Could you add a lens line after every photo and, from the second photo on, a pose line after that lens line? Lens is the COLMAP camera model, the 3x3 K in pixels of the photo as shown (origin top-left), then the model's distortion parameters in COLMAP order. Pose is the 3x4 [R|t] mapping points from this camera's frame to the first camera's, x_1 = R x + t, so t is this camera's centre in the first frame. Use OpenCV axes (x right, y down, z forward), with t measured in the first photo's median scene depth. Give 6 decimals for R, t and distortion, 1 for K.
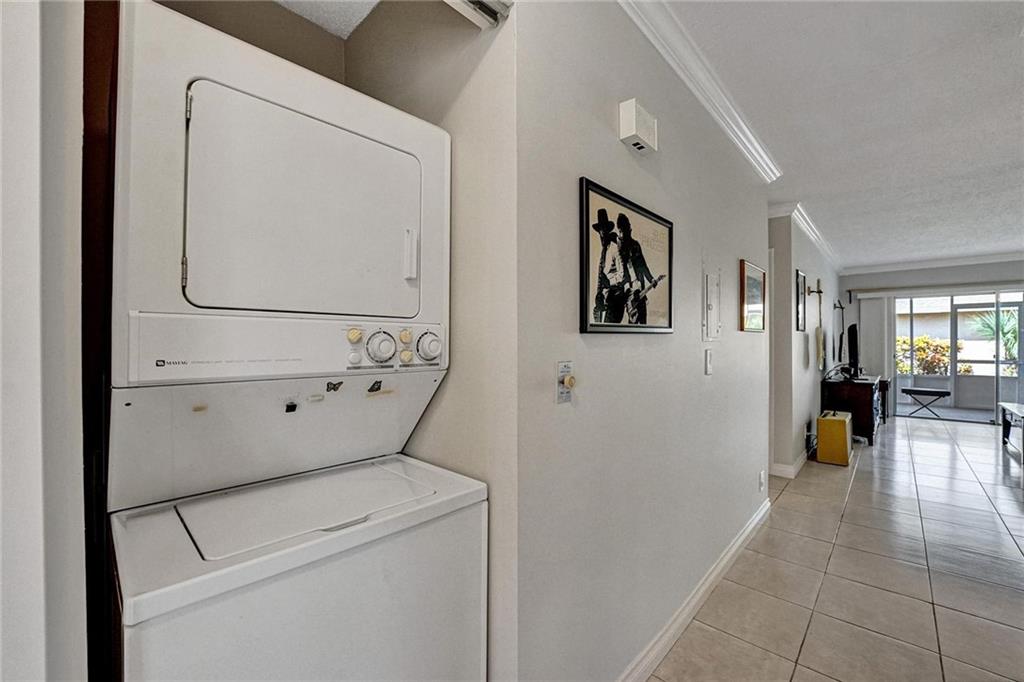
lens RADIAL K [[415.2, 0, 512.8], [0, 415.2, 345.2], [0, 0, 1]] dist [-0.027009, 0.000426]
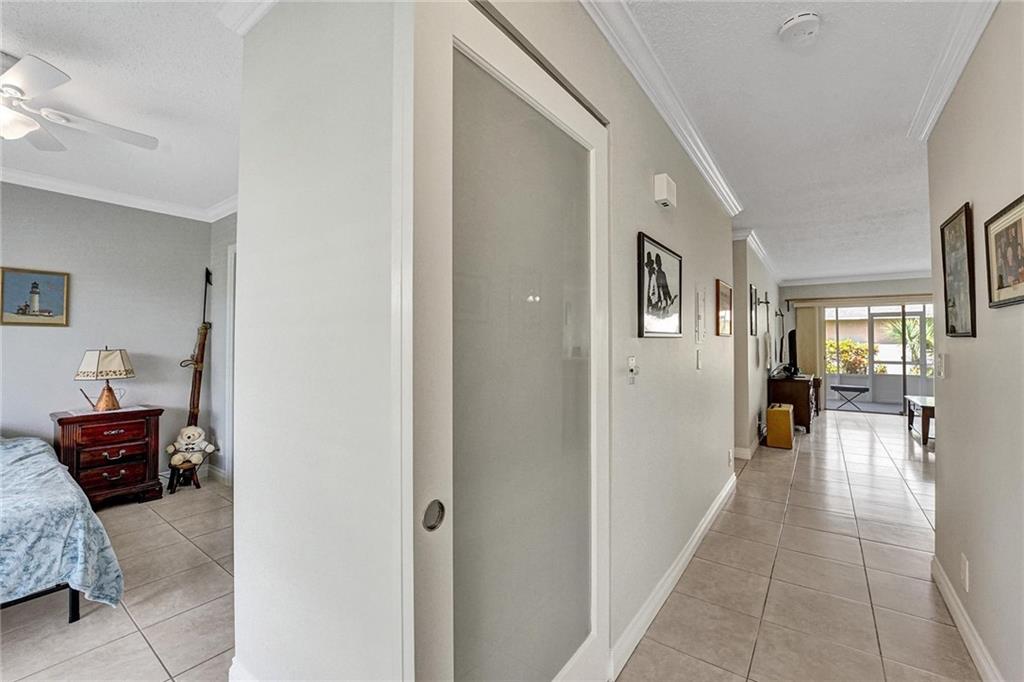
lens RADIAL K [[428.0, 0, 519.3], [0, 428.0, 337.7], [0, 0, 1]] dist [-0.025988, 0.000277]
pose [[0.991092, 0.006098, 0.133037, -0.098976], [-0.002953, 0.999712, -0.023827, 0.001917], [-0.133144, 0.023222, 0.990825, -0.094852]]
